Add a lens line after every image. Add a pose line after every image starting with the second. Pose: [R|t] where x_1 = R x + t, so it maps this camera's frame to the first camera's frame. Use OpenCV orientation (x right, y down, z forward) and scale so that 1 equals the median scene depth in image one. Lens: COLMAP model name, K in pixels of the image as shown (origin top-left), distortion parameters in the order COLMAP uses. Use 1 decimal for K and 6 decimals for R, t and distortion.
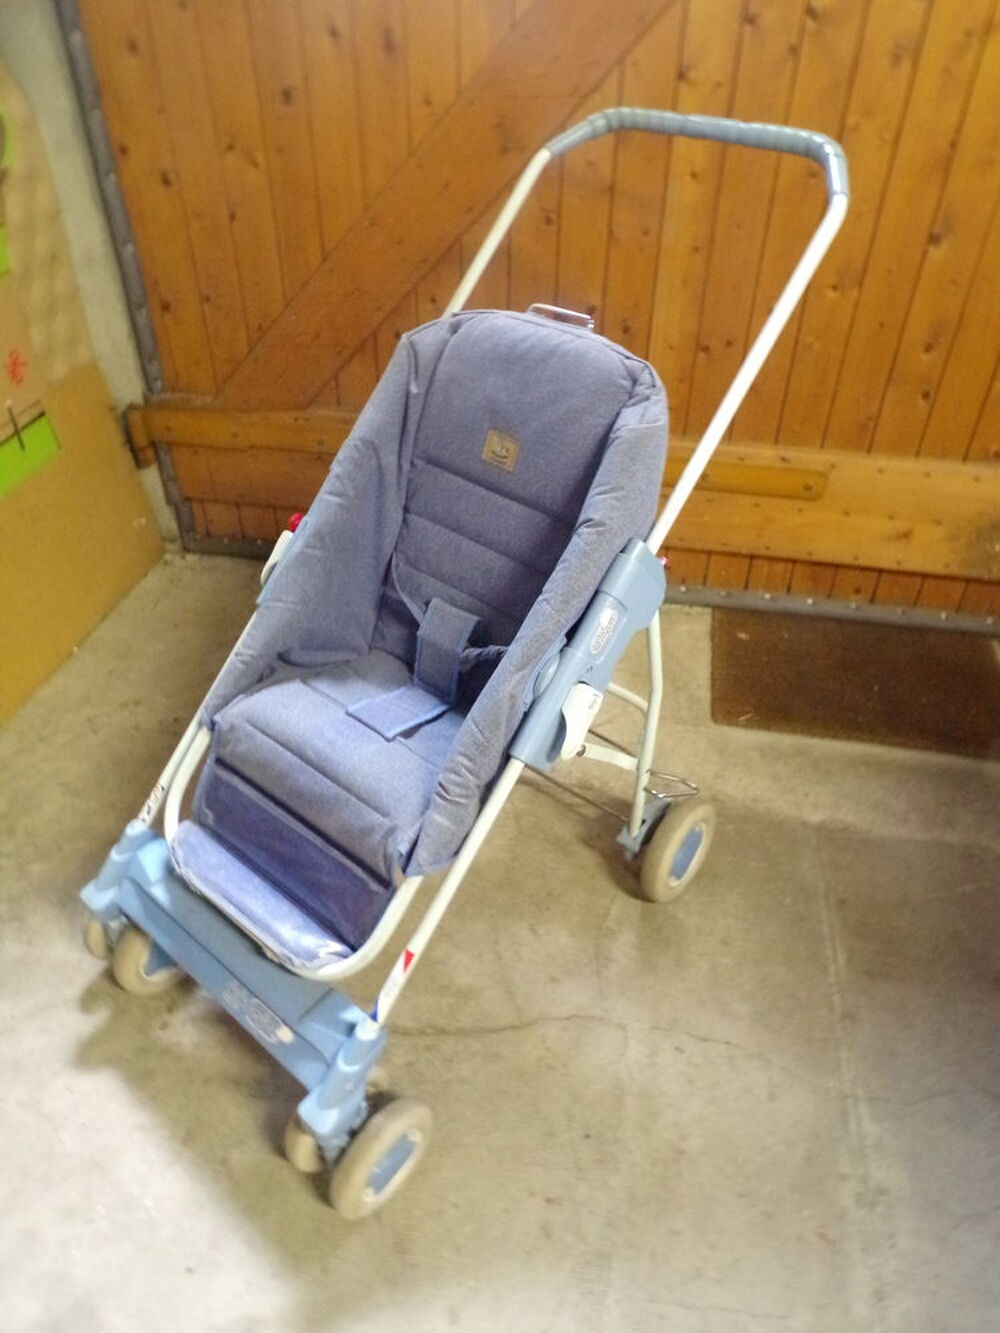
lens RADIAL K [[919.8, 0, 500.0], [0, 919.8, 666.5], [0, 0, 1]] dist [-0.006719, 0.001634]
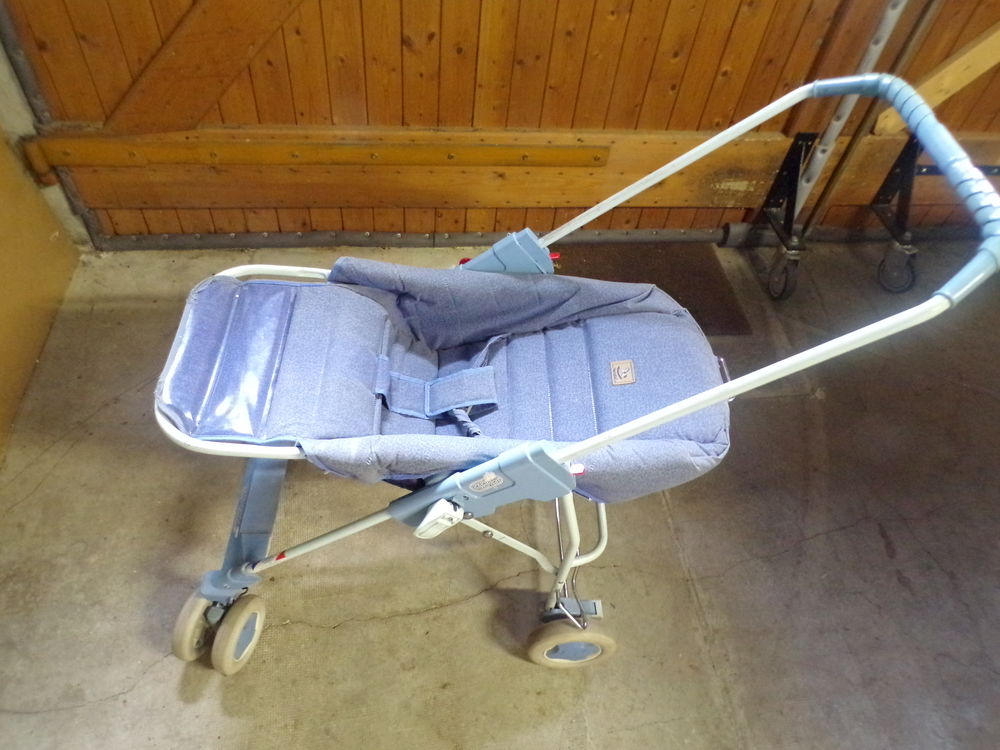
lens RADIAL K [[695.0, 0, 478.9], [0, 695.0, 367.9], [0, 0, 1]] dist [0.002320, 0.004579]
pose [[0.954284, -0.183317, 0.236086, -0.134555], [0.122815, 0.960571, 0.249437, -0.168258], [-0.272503, -0.209039, 0.939172, -0.003394]]
